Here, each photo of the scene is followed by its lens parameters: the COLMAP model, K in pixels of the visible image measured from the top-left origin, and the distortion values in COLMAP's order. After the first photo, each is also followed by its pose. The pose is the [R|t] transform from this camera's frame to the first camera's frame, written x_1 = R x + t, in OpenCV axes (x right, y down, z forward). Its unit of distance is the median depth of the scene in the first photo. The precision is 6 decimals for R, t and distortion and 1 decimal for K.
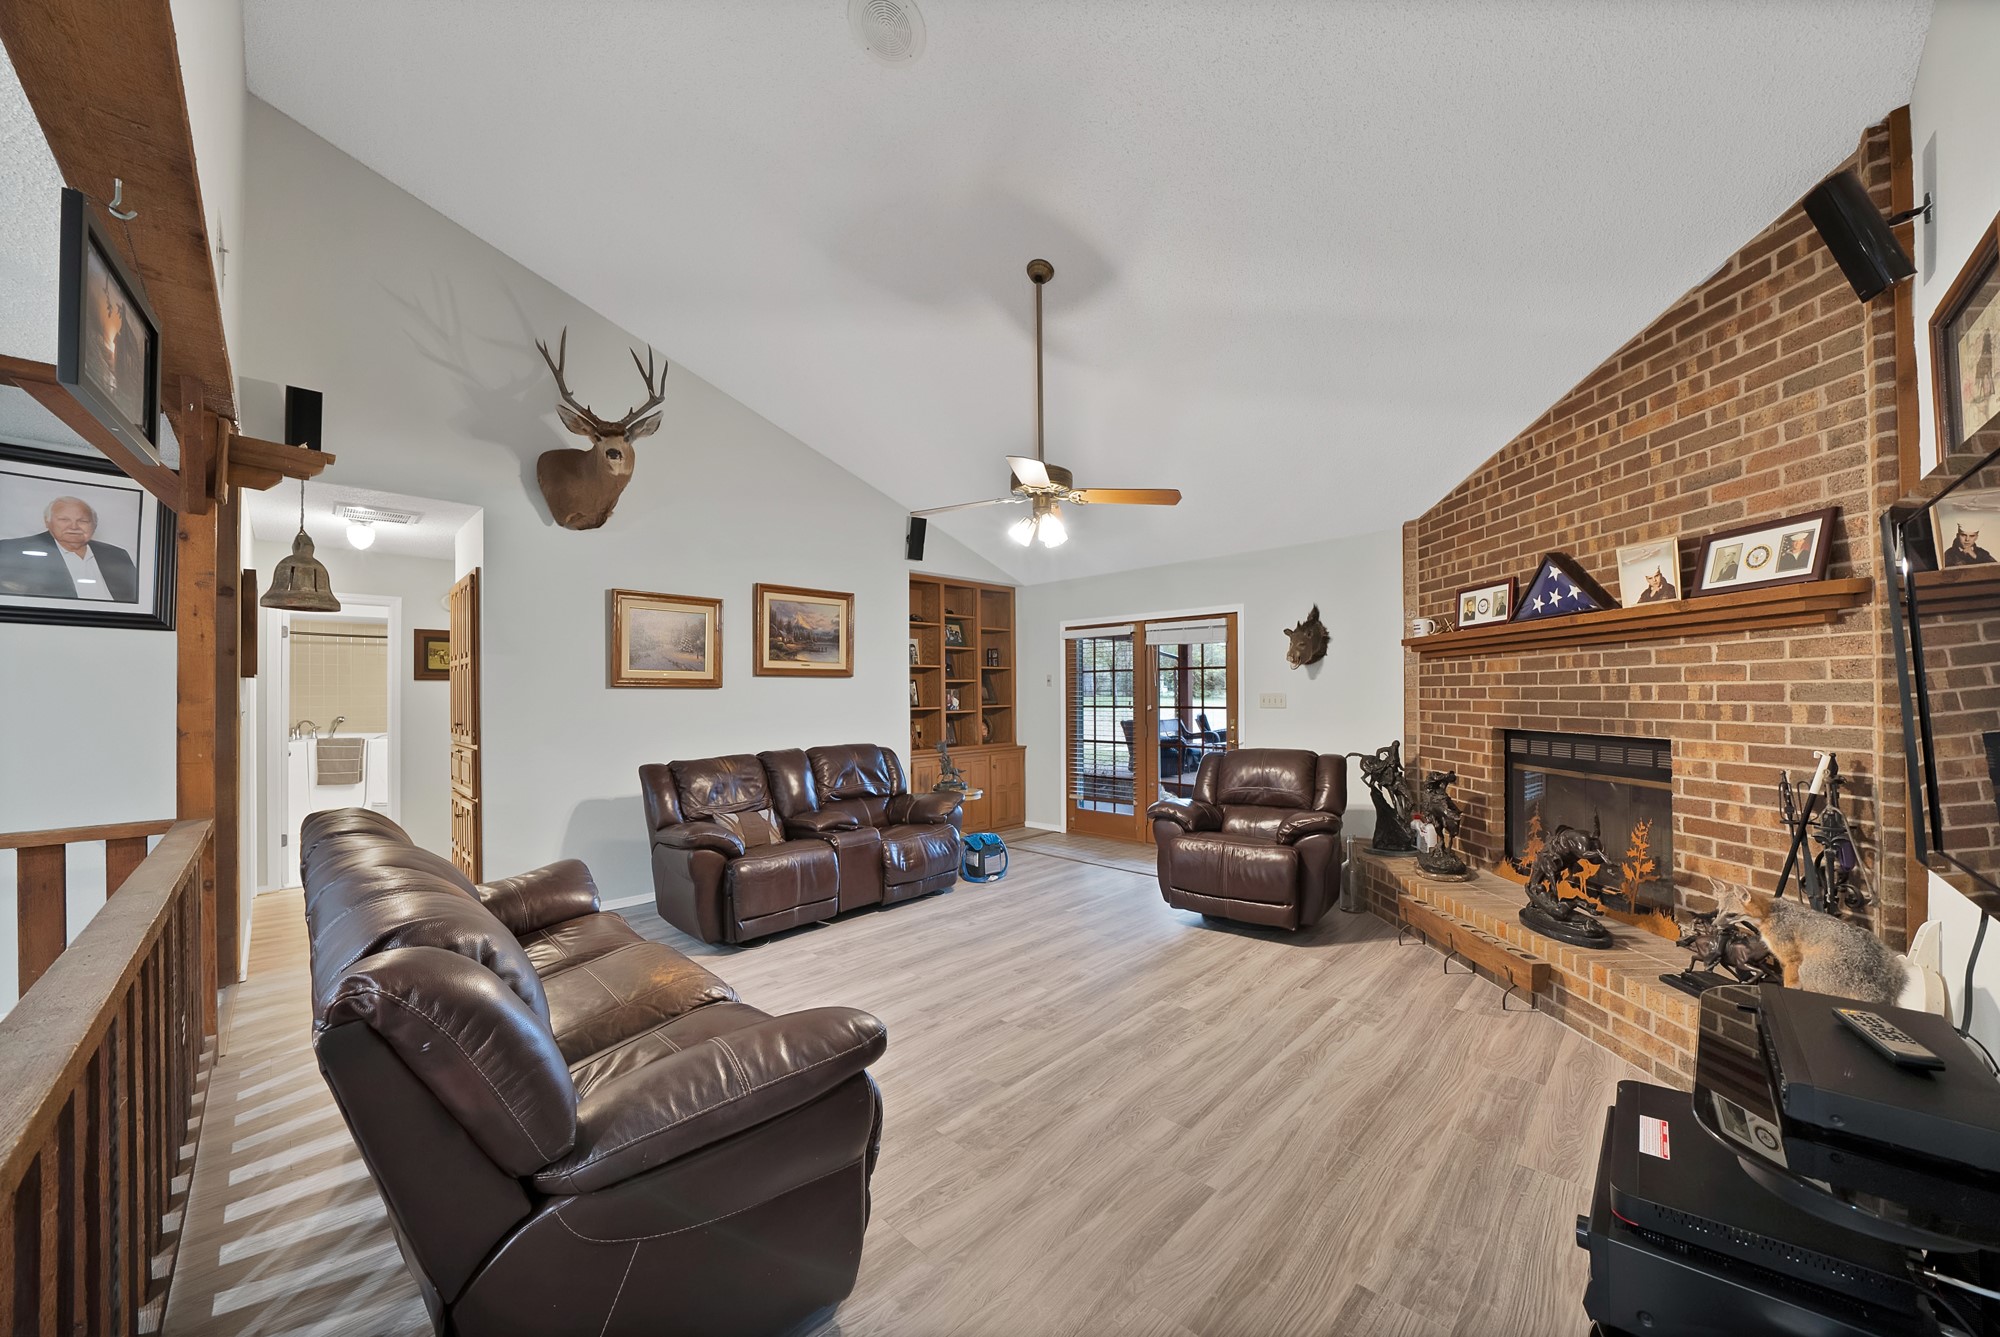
lens RADIAL K [[721.8, 0, 1022.0], [0, 721.8, 687.9], [0, 0, 1]] dist [-0.024288, 0.002231]
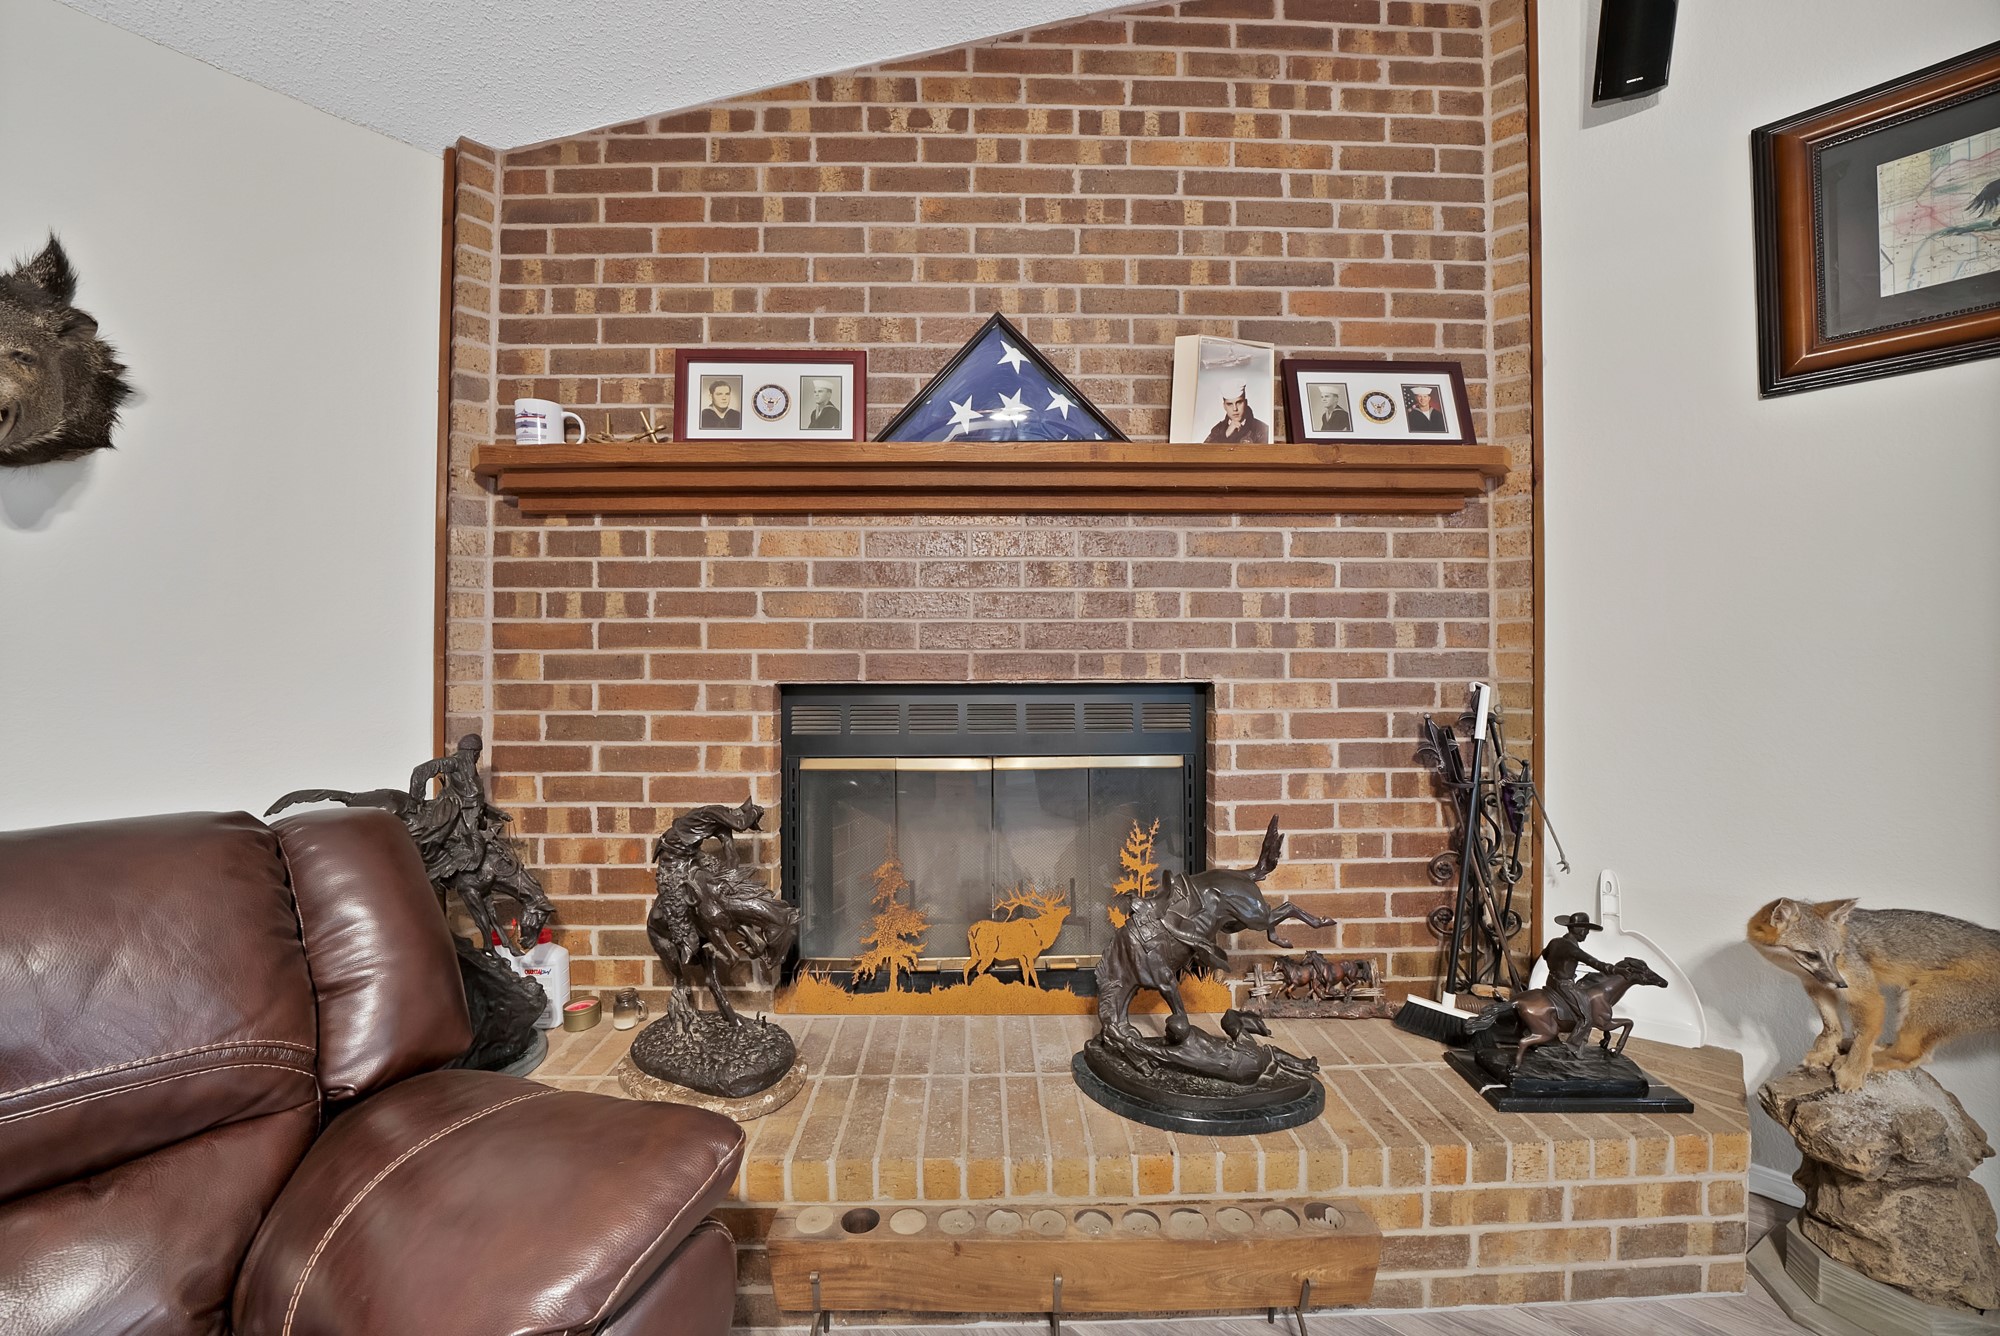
lens RADIAL K [[721.8, 0, 992.1], [0, 721.8, 668.9], [0, 0, 1]] dist [-0.024288, 0.002231]
pose [[0.016067, 0.010368, 0.999817, 0.257360], [-0.007206, 0.999921, -0.010253, 0.060246], [-0.999845, -0.007040, 0.016140, 1.020897]]
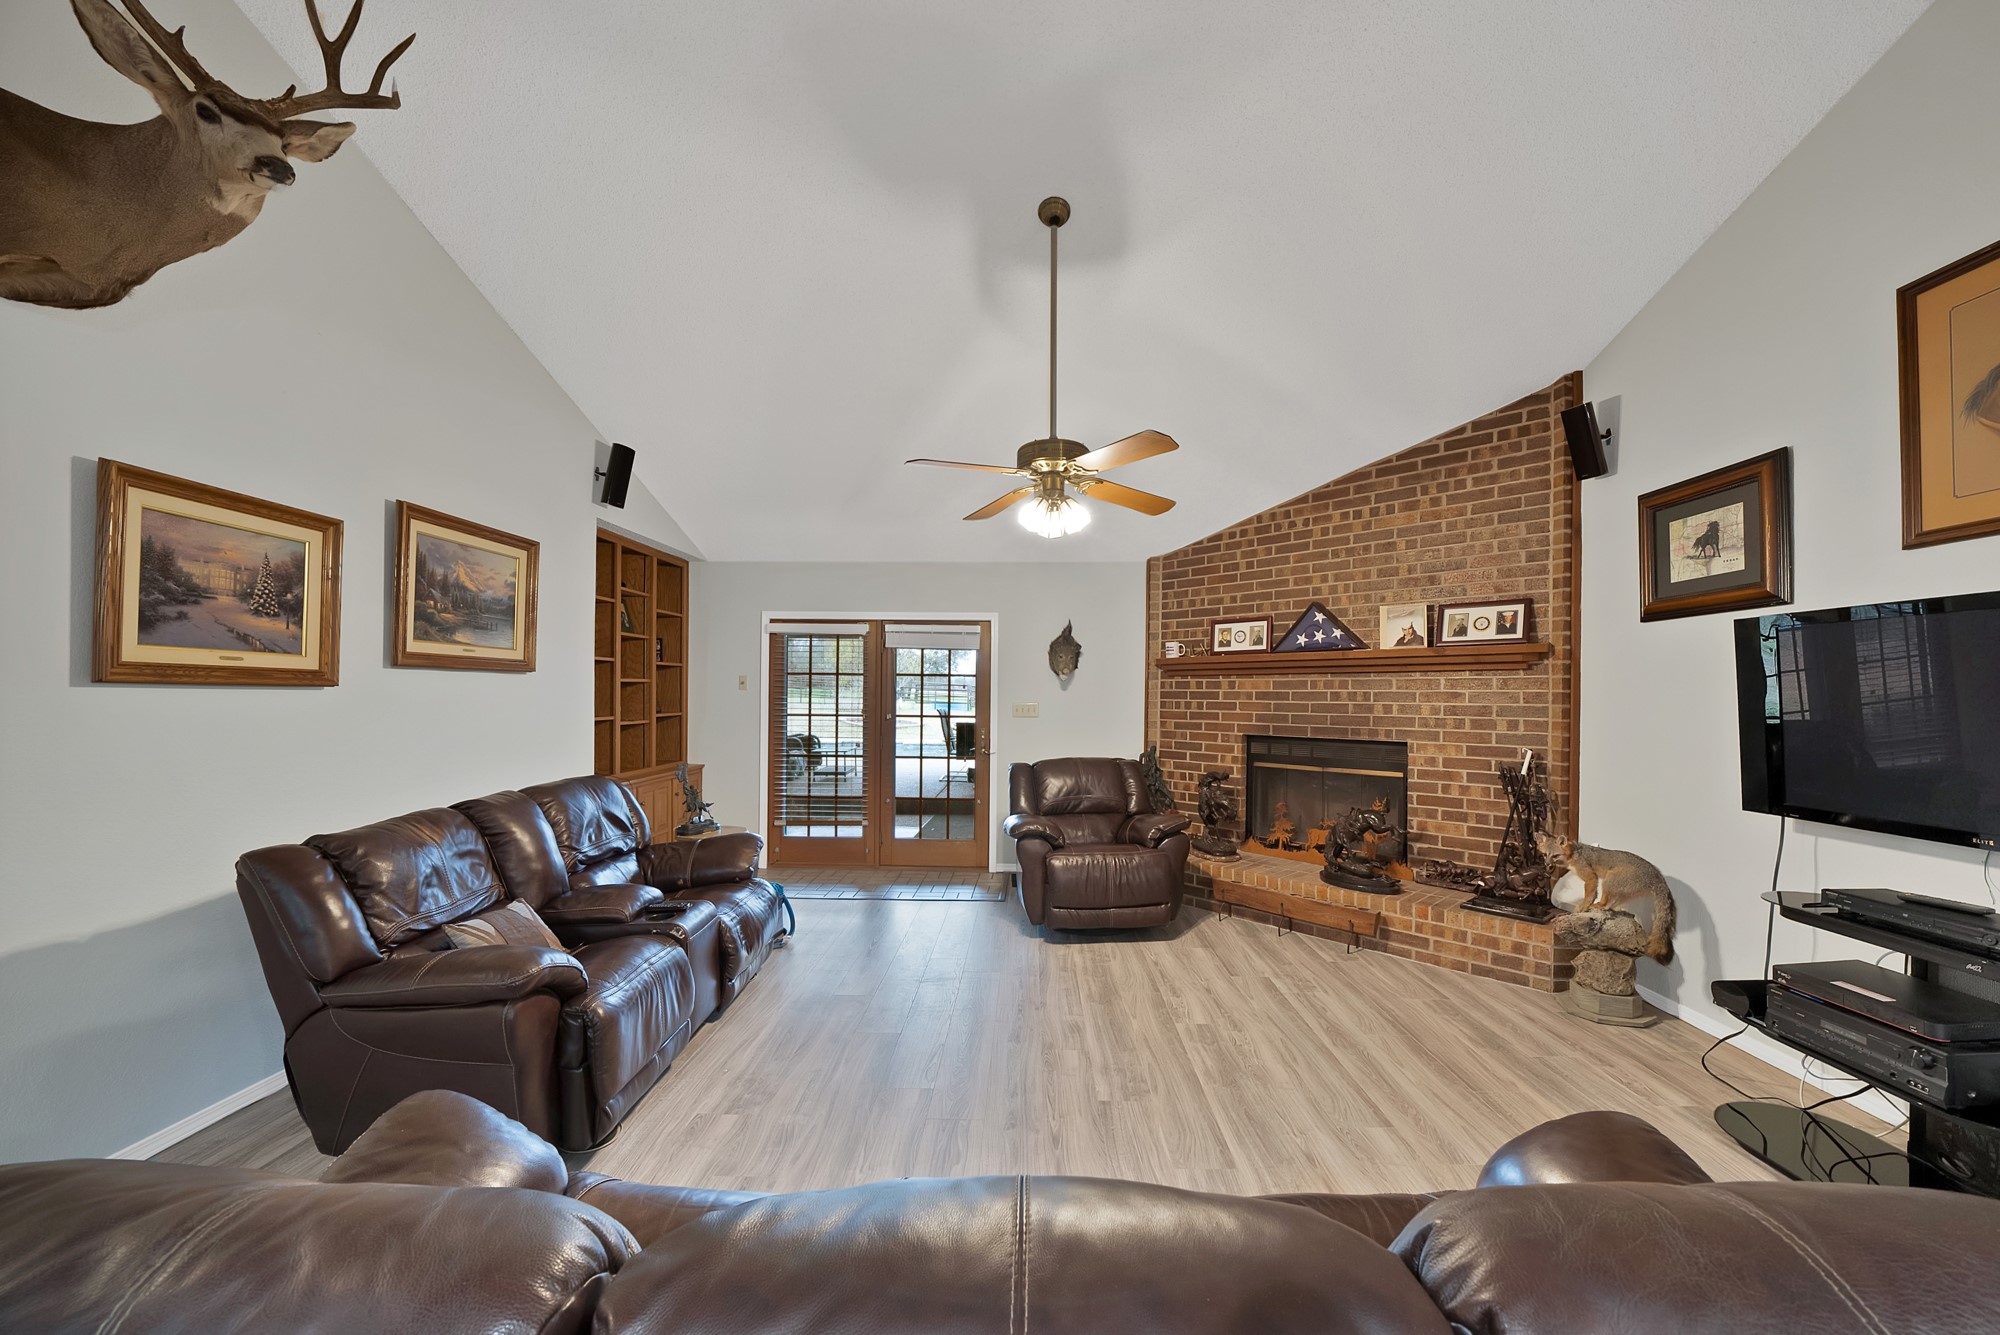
lens RADIAL K [[721.8, 0, 1030.5], [0, 721.8, 695.1], [0, 0, 1]] dist [-0.024288, 0.002231]
pose [[0.736394, 0.014945, 0.676388, -0.559202], [-0.020409, 0.999792, 0.000130, -0.006210], [-0.676245, -0.013900, 0.736545, 0.382390]]
